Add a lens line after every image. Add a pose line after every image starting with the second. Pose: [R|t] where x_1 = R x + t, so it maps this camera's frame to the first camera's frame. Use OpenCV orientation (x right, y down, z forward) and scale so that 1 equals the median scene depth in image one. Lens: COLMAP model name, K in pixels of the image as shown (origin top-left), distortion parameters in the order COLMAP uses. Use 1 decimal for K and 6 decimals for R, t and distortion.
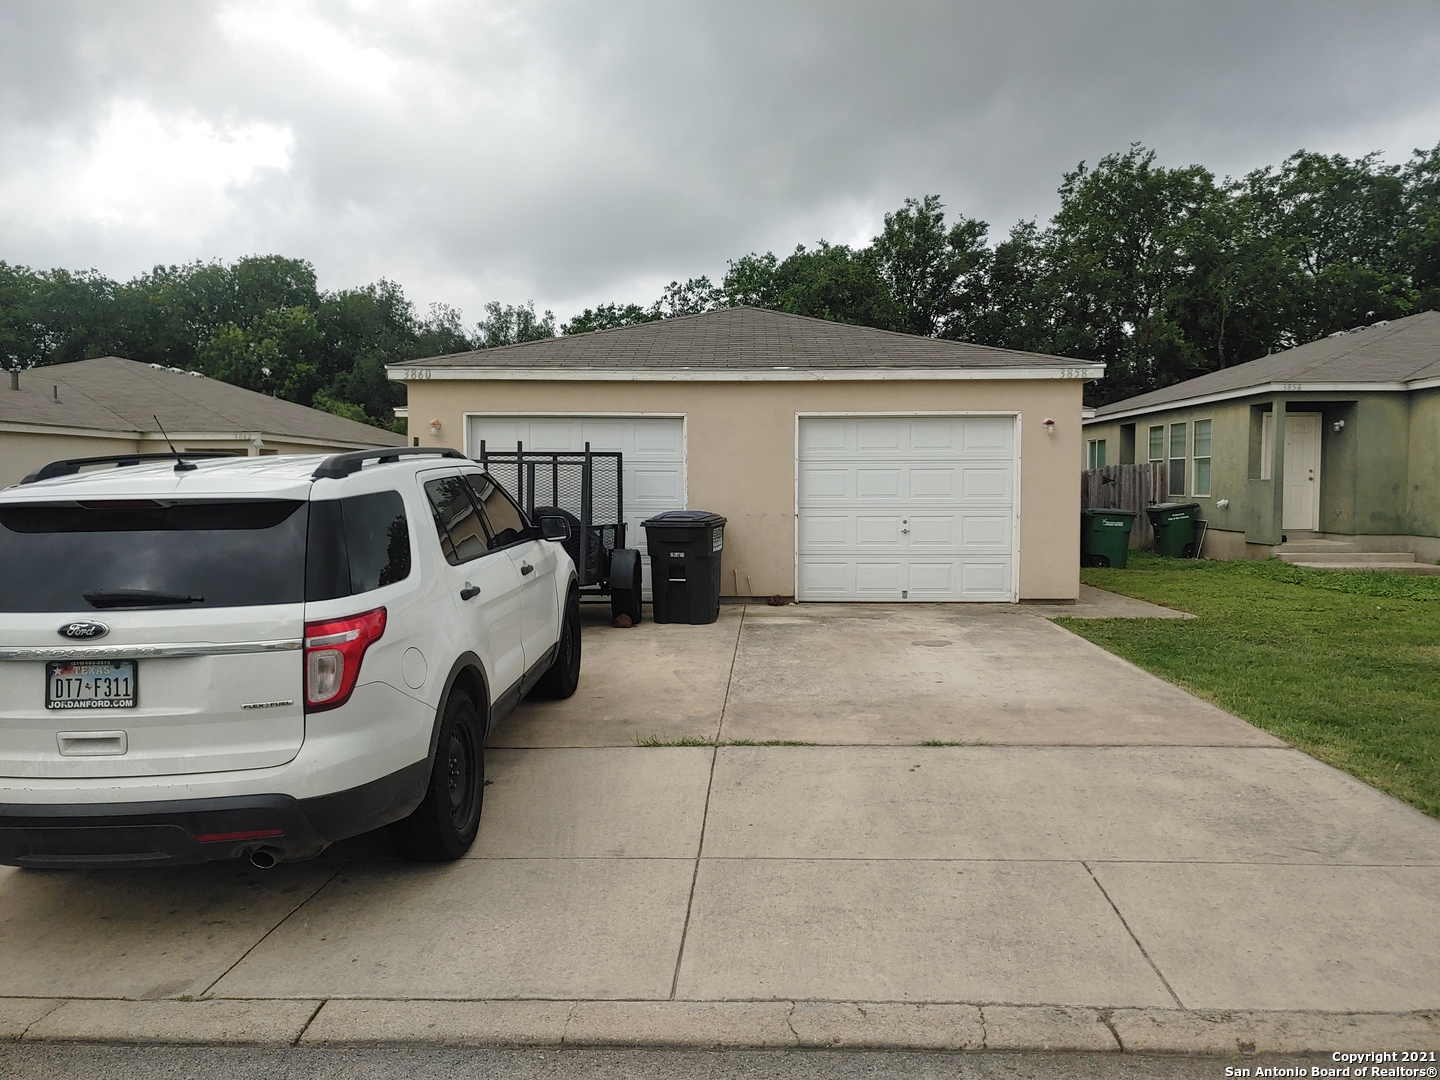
lens RADIAL K [[1075.6, 0, 720.0], [0, 1075.6, 540.0], [0, 0, 1]] dist [0.049503, 0.000235]
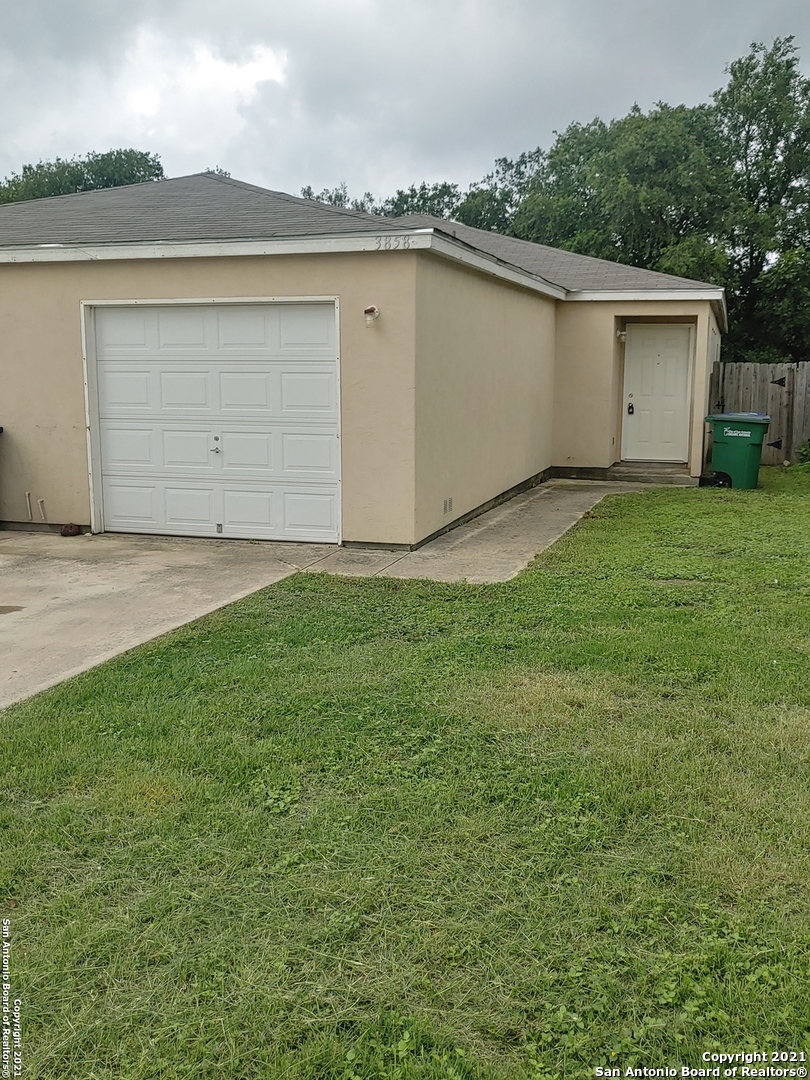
lens RADIAL K [[1038.1, 0, 405.0], [0, 1038.1, 540.0], [0, 0, 1]] dist [0.016966, 0.006298]
pose [[0.965754, 0.043957, -0.255709, 0.505814], [-0.015305, 0.993479, 0.112980, -0.031112], [0.259008, -0.105197, 0.960129, 0.285790]]
